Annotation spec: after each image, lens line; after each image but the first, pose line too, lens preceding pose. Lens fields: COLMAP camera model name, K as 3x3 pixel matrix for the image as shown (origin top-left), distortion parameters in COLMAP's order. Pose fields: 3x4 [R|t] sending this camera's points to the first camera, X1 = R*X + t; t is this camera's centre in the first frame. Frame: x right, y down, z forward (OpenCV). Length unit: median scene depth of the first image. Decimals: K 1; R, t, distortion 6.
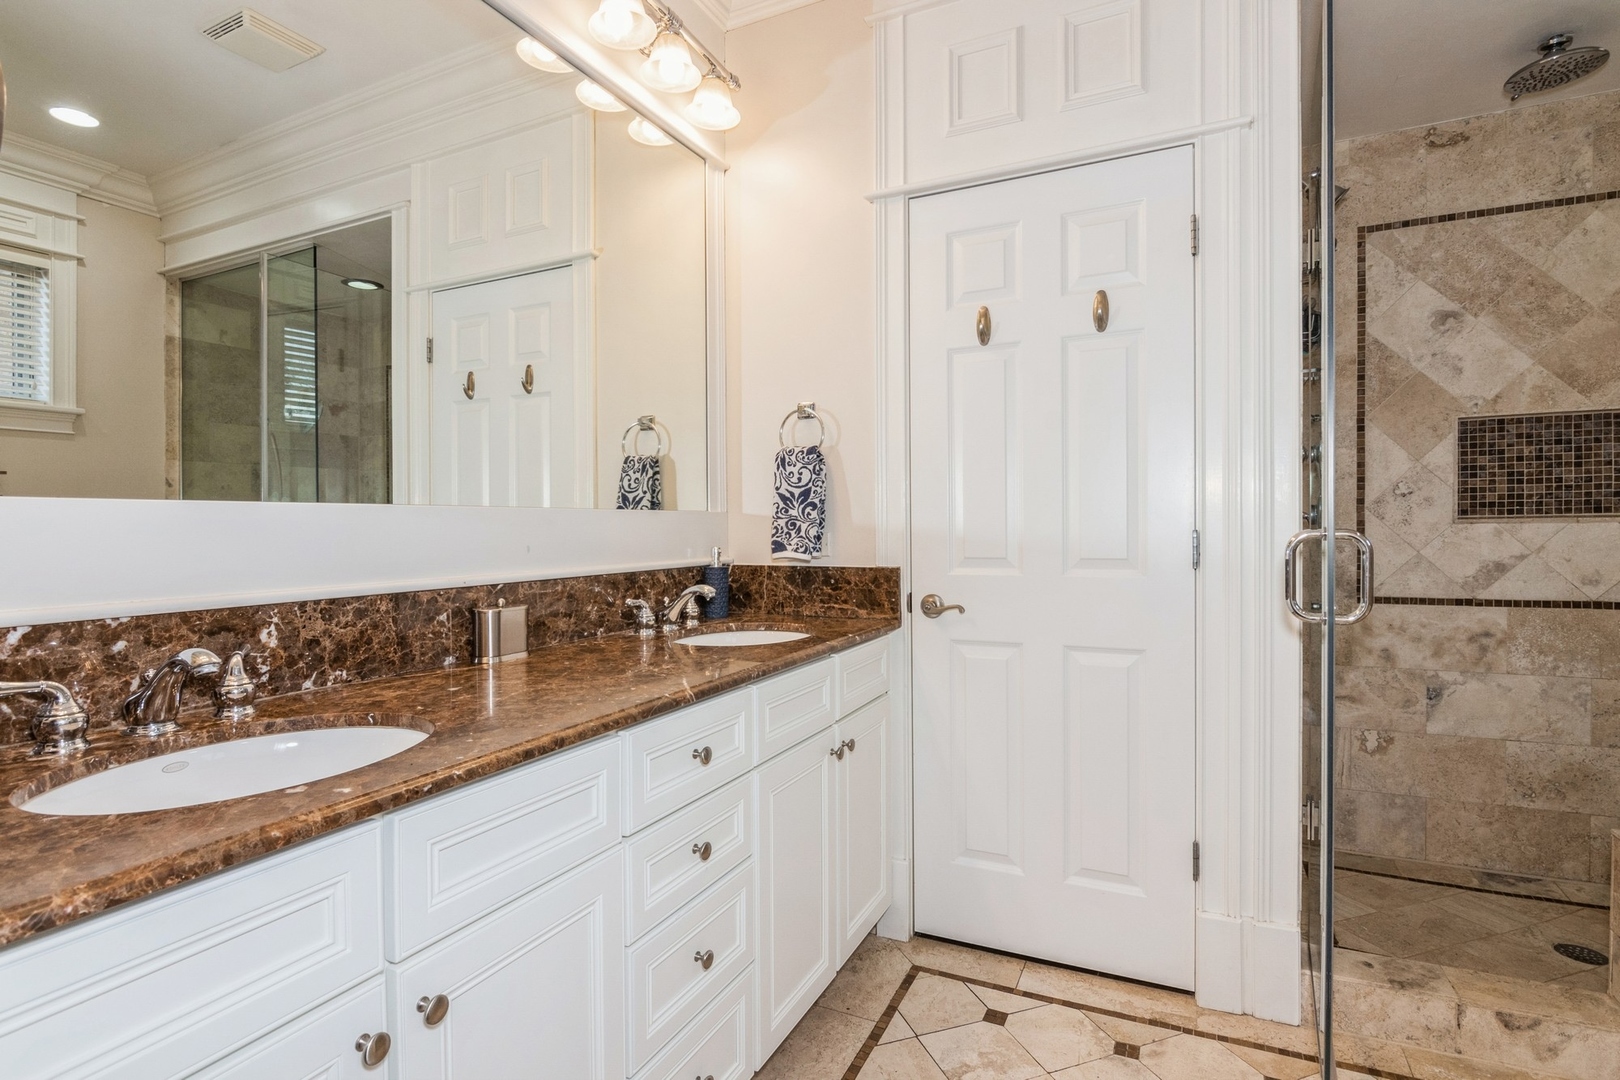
lens RADIAL K [[799.5, 0, 814.8], [0, 799.5, 530.0], [0, 0, 1]] dist [-0.008742, 0.000138]
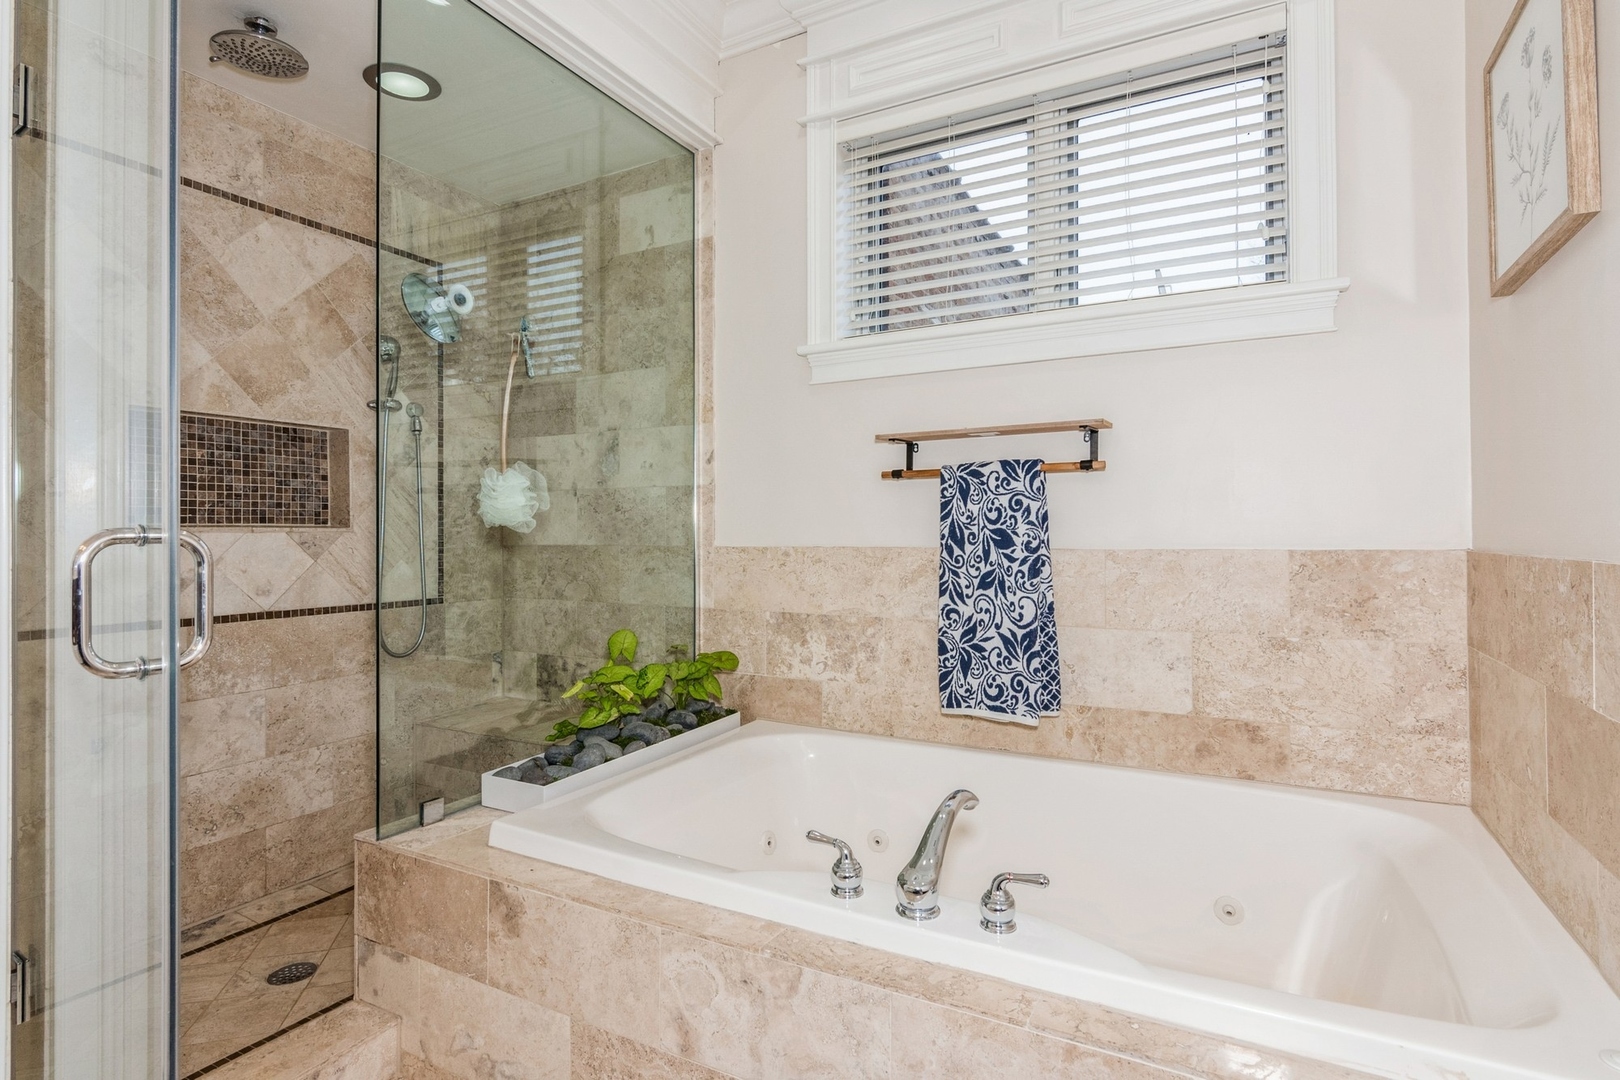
lens RADIAL K [[799.5, 0, 811.9], [0, 799.5, 539.9], [0, 0, 1]] dist [-0.008742, 0.000138]
pose [[0.056159, 0.004852, 0.998410, 0.021914], [0.008744, 0.999947, -0.005352, 0.010971], [-0.998384, 0.009031, 0.056113, 0.253563]]
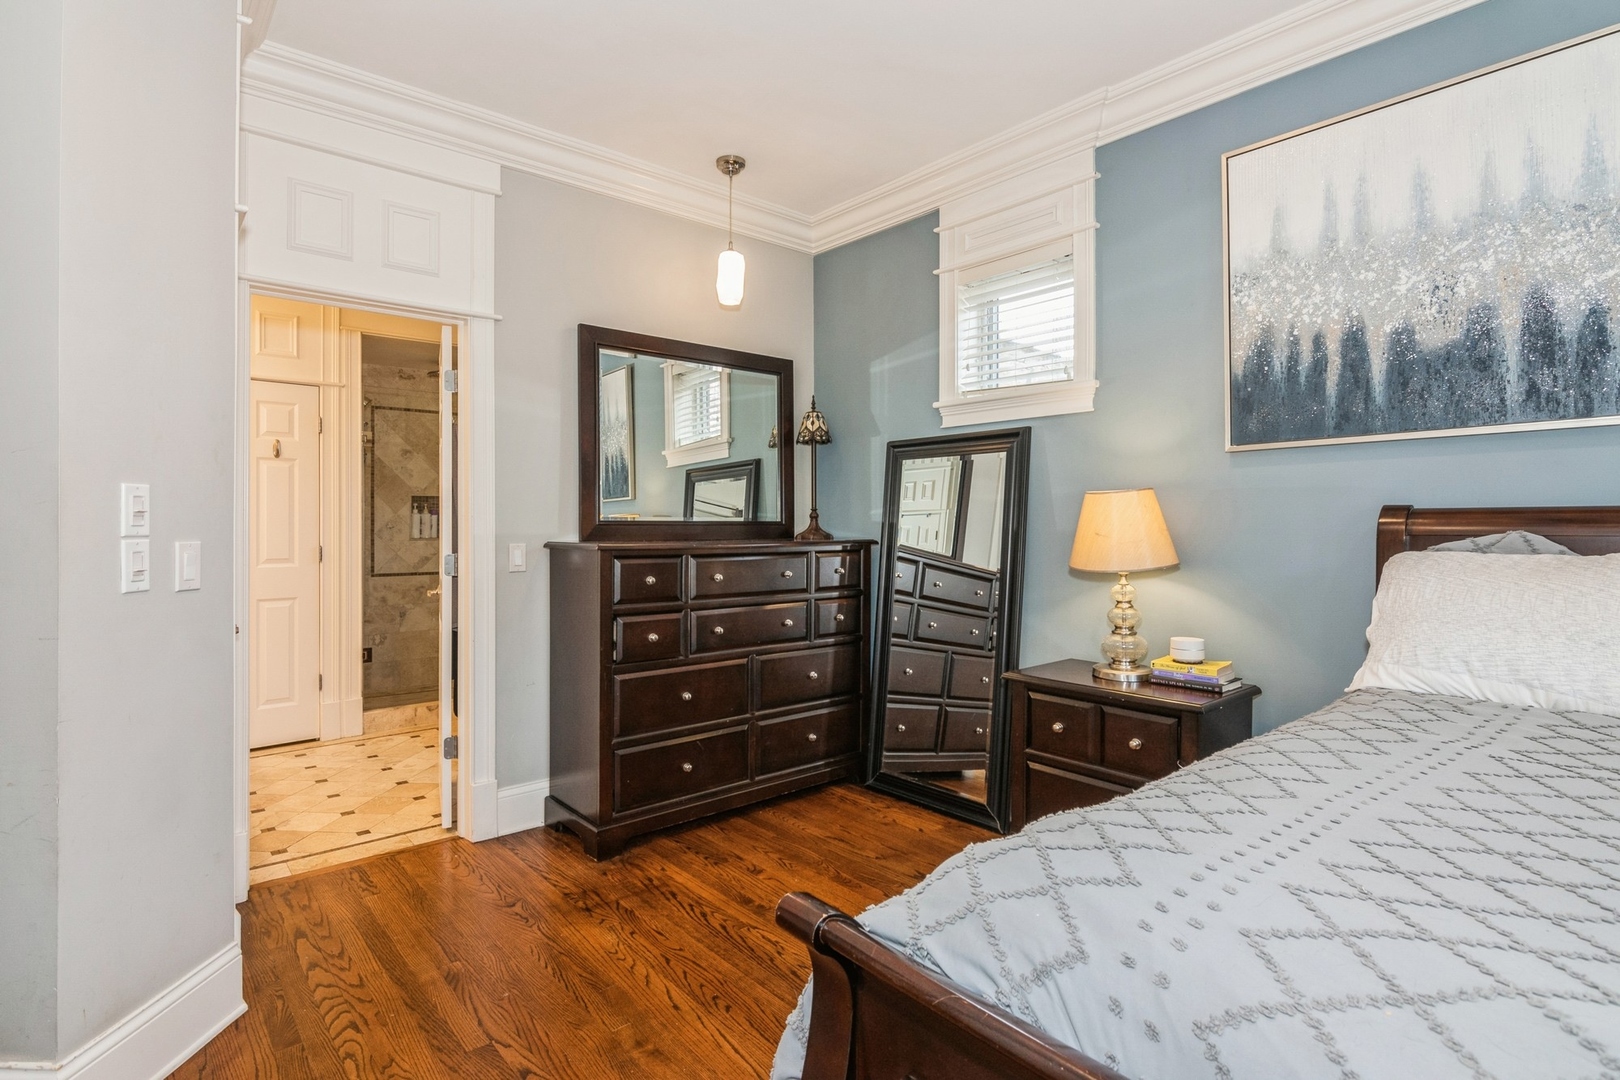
lens RADIAL K [[799.5, 0, 814.7], [0, 799.5, 534.8], [0, 0, 1]] dist [-0.008742, 0.000138]
pose [[0.397028, -0.002931, 0.917802, -0.929076], [0.004118, 0.999991, 0.001412, -0.024611], [-0.917797, 0.003219, 0.397036, -1.086522]]
